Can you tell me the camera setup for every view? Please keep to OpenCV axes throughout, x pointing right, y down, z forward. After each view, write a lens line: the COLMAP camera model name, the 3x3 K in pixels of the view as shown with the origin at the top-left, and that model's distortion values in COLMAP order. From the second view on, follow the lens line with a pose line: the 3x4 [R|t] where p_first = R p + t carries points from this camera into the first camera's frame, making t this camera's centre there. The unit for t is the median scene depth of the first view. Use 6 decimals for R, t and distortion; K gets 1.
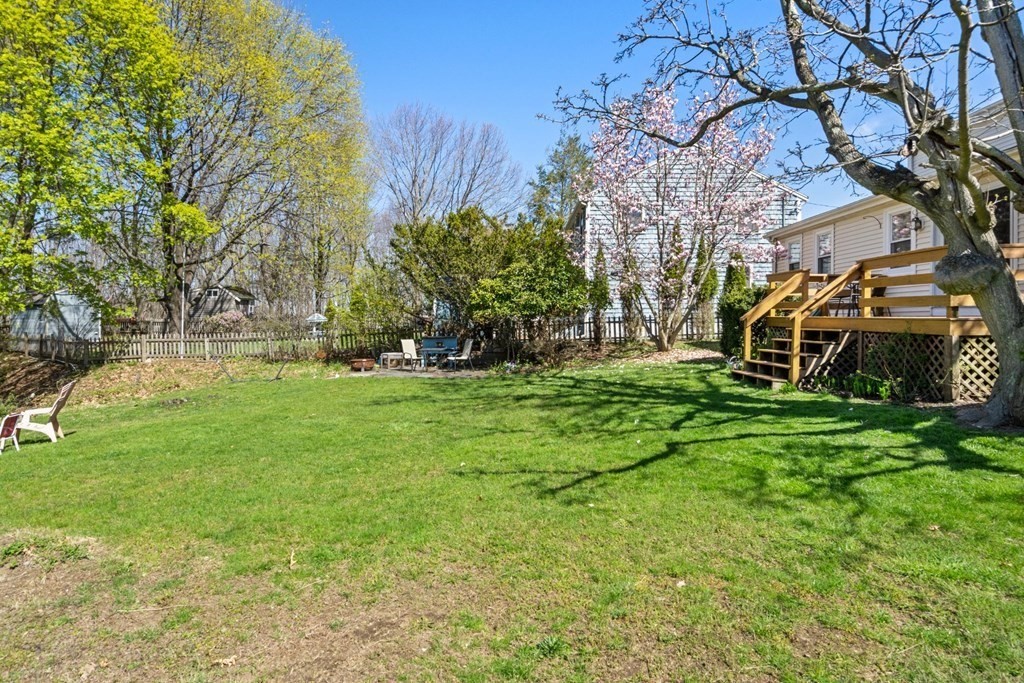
lens RADIAL K [[509.4, 0, 592.0], [0, 509.4, 327.2], [0, 0, 1]] dist [0.003411, 0.000591]
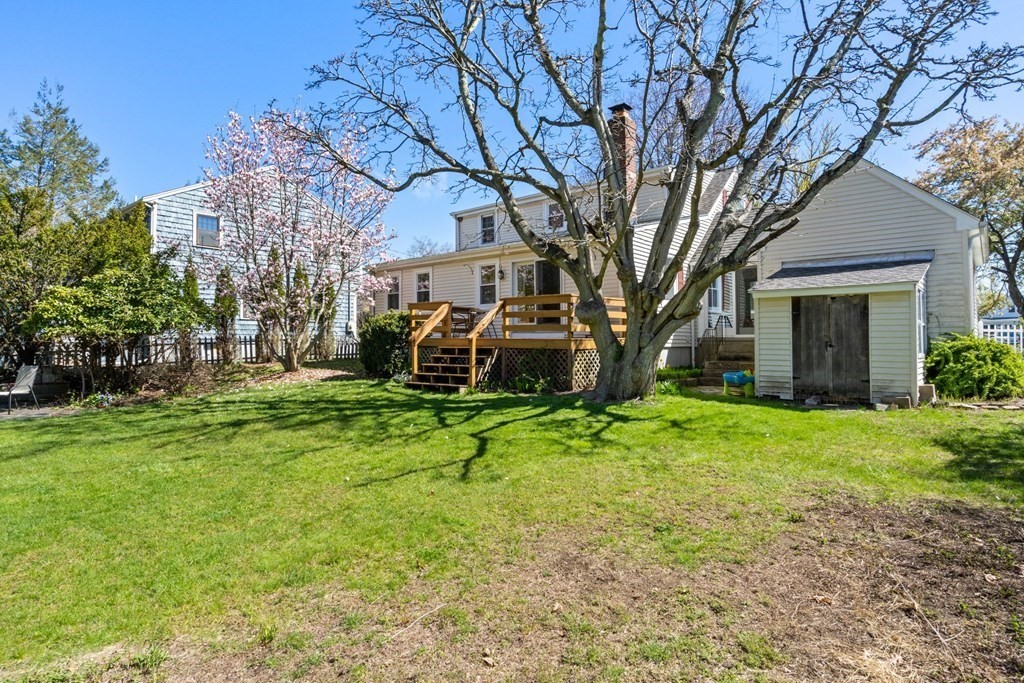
lens RADIAL K [[468.2, 0, 508.3], [0, 468.2, 339.4], [0, 0, 1]] dist [0.000515, 0.000571]
pose [[0.710771, 0.004432, 0.703409, -0.416193], [0.010604, 0.999799, -0.017014, 0.006880], [-0.703343, 0.019552, 0.710582, 0.067619]]
